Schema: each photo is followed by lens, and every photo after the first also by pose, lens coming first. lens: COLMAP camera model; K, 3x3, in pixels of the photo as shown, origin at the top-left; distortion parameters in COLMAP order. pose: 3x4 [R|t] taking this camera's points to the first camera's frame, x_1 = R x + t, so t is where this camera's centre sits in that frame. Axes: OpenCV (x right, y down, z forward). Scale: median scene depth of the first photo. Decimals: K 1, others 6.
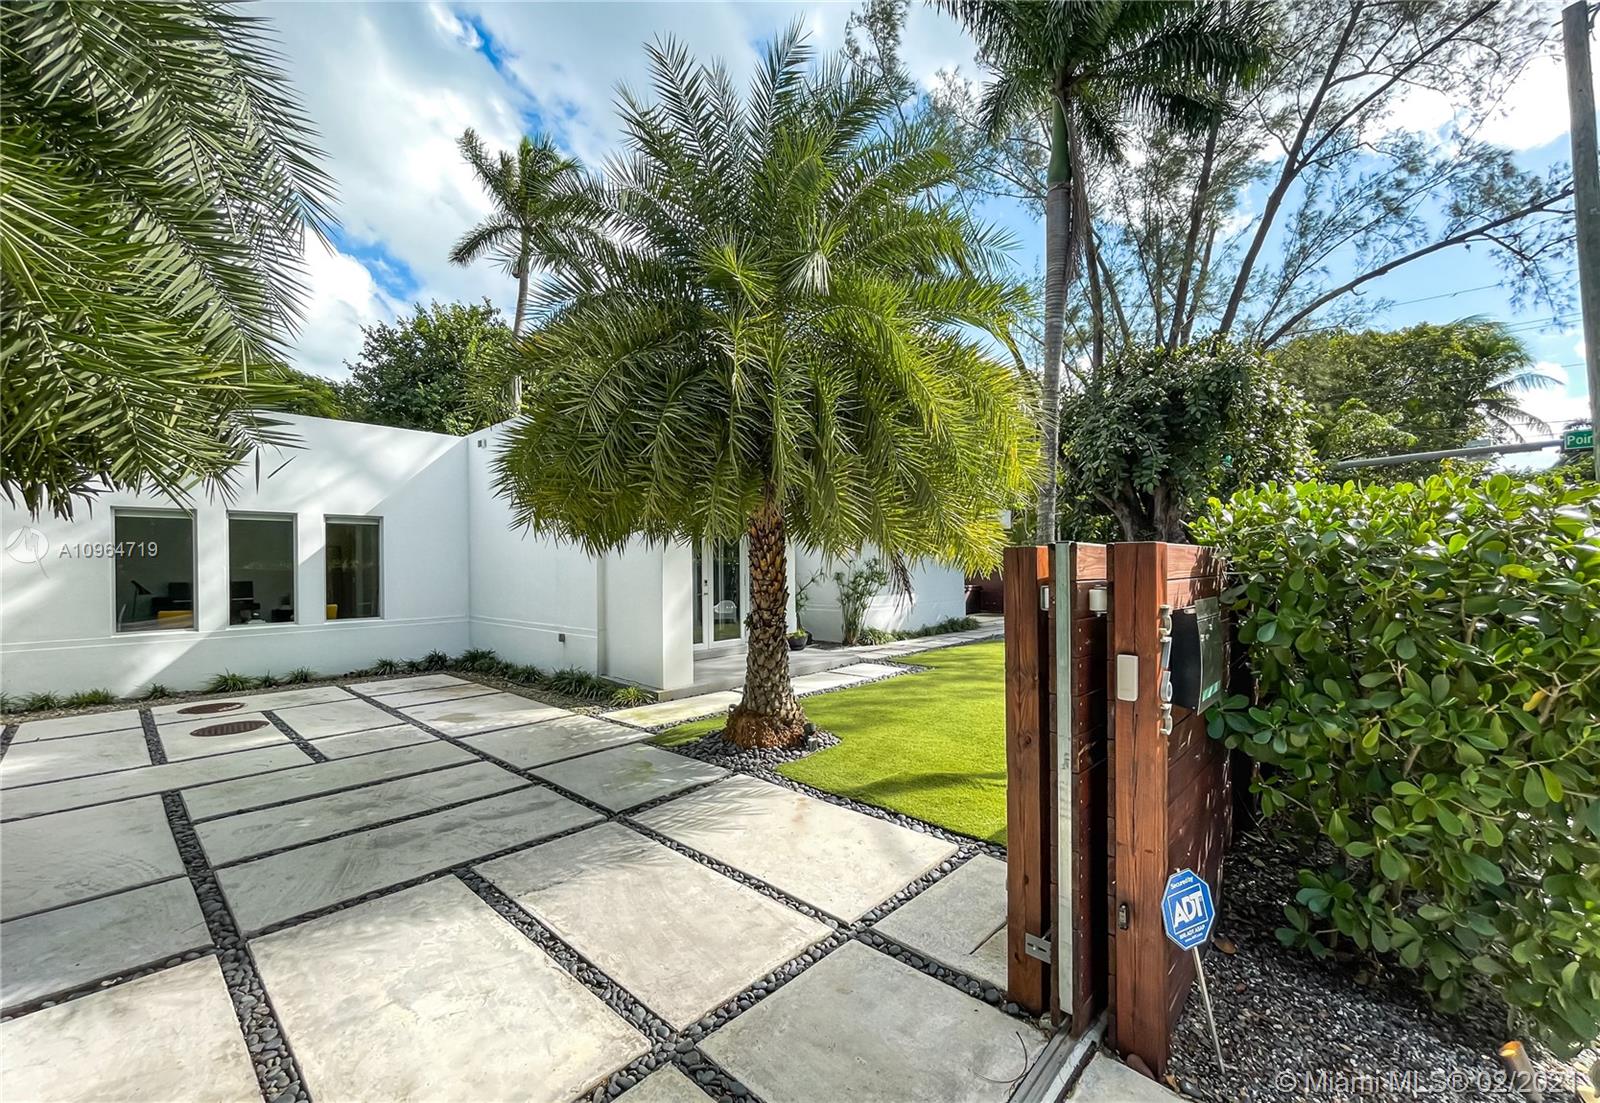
lens RADIAL K [[656.5, 0, 802.6], [0, 656.5, 562.0], [0, 0, 1]] dist [-0.000130, 0.000162]
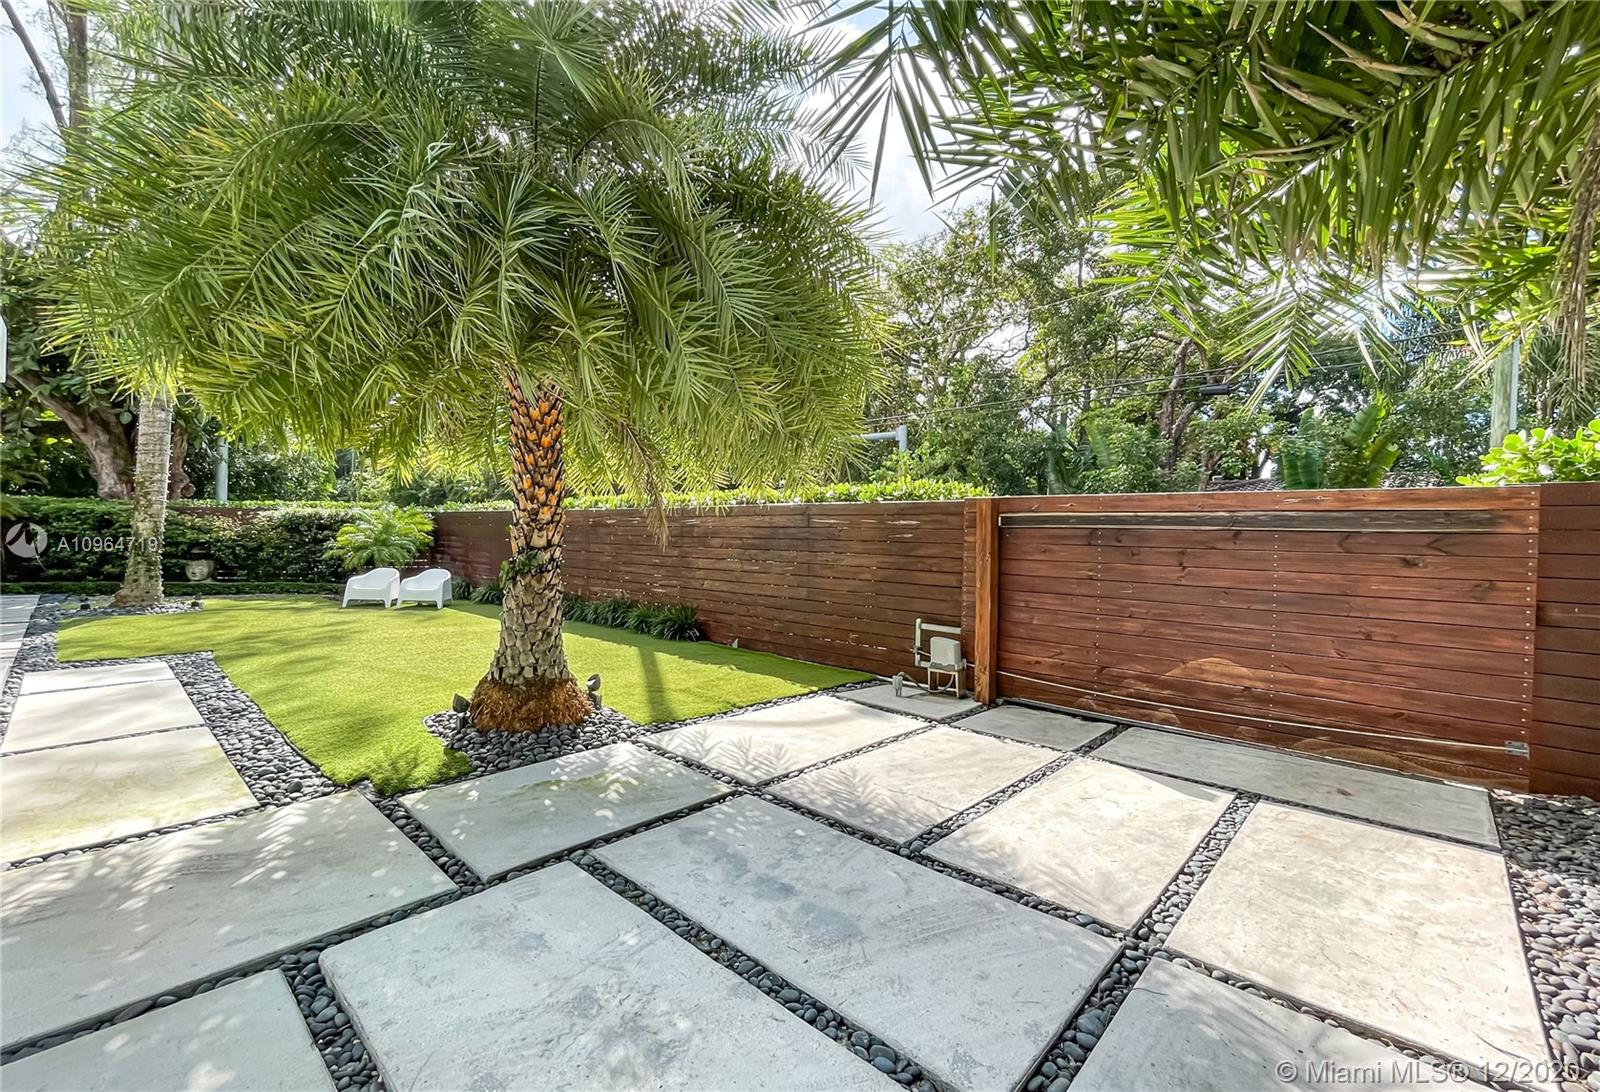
lens RADIAL K [[670.1, 0, 801.8], [0, 670.1, 544.7], [0, 0, 1]] dist [-0.002621, -0.000178]
pose [[0.002649, -0.006275, 0.999977, -0.301022], [-0.023740, 0.999698, 0.006336, 0.021996], [-0.999715, -0.023756, 0.002499, 0.256334]]
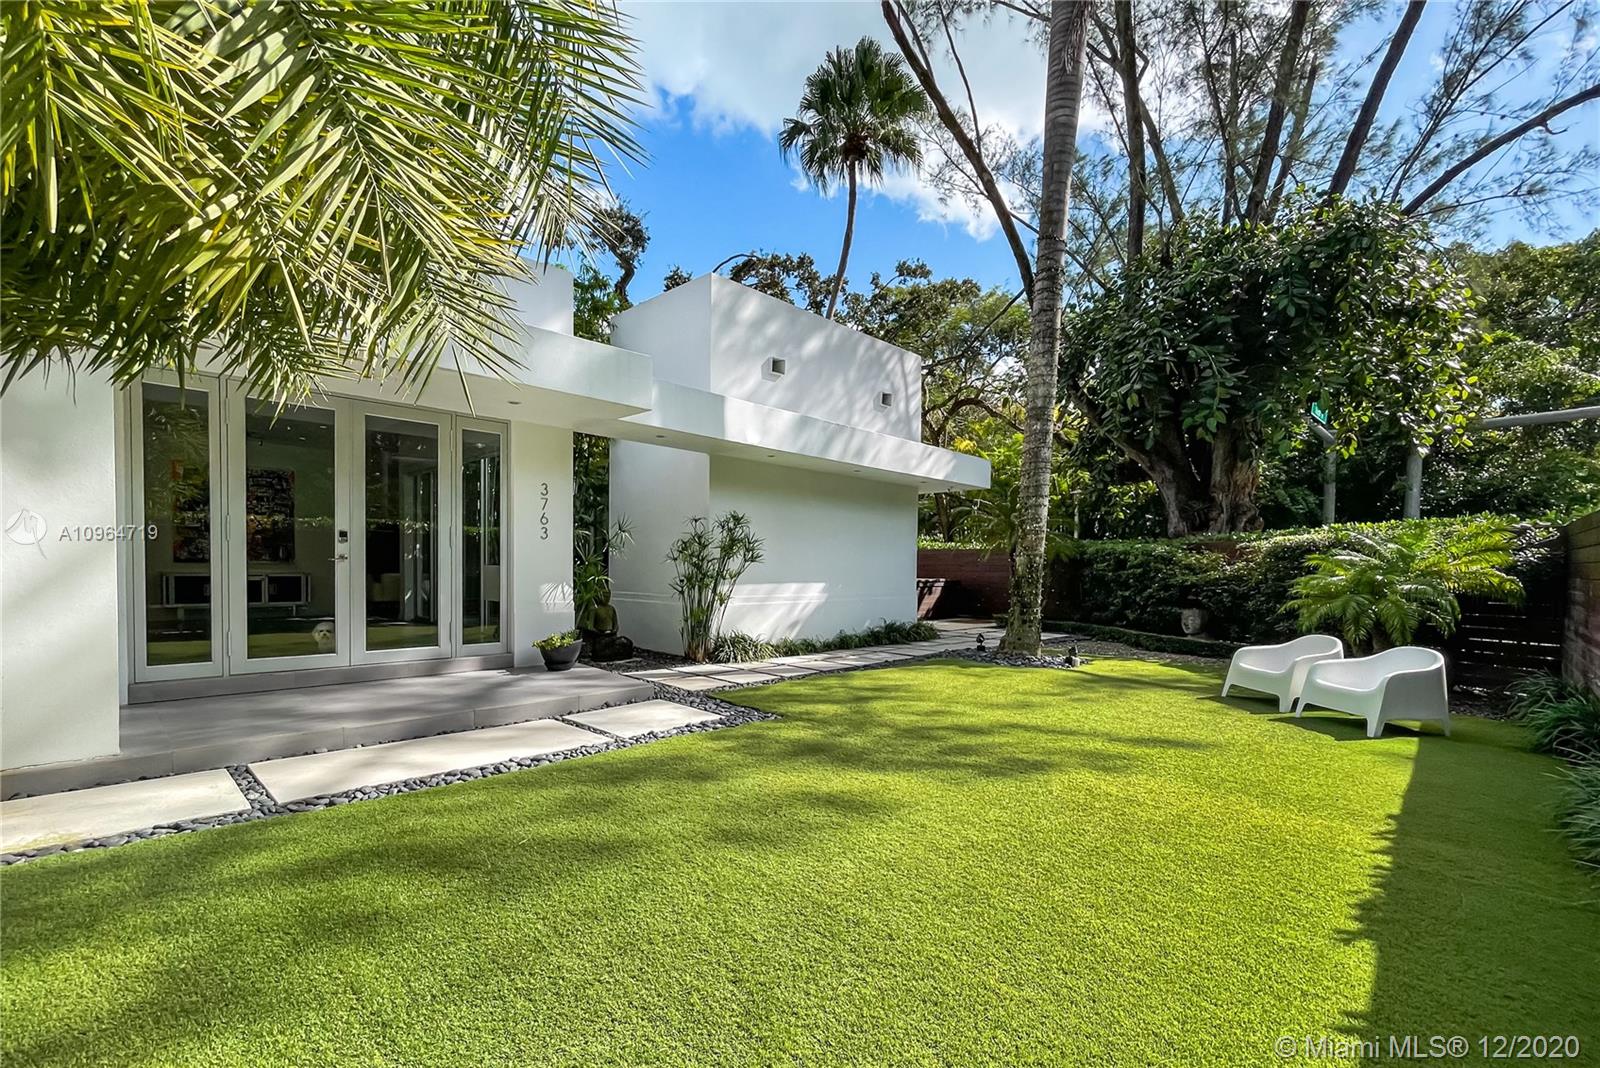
lens RADIAL K [[707.0, 0, 790.7], [0, 707.0, 583.2], [0, 0, 1]] dist [0.005304, -0.000044]
pose [[0.999357, 0.026495, -0.024177, 0.147443], [-0.025782, 0.999236, 0.029368, 0.028958], [0.024937, -0.028726, 0.999276, 0.305004]]
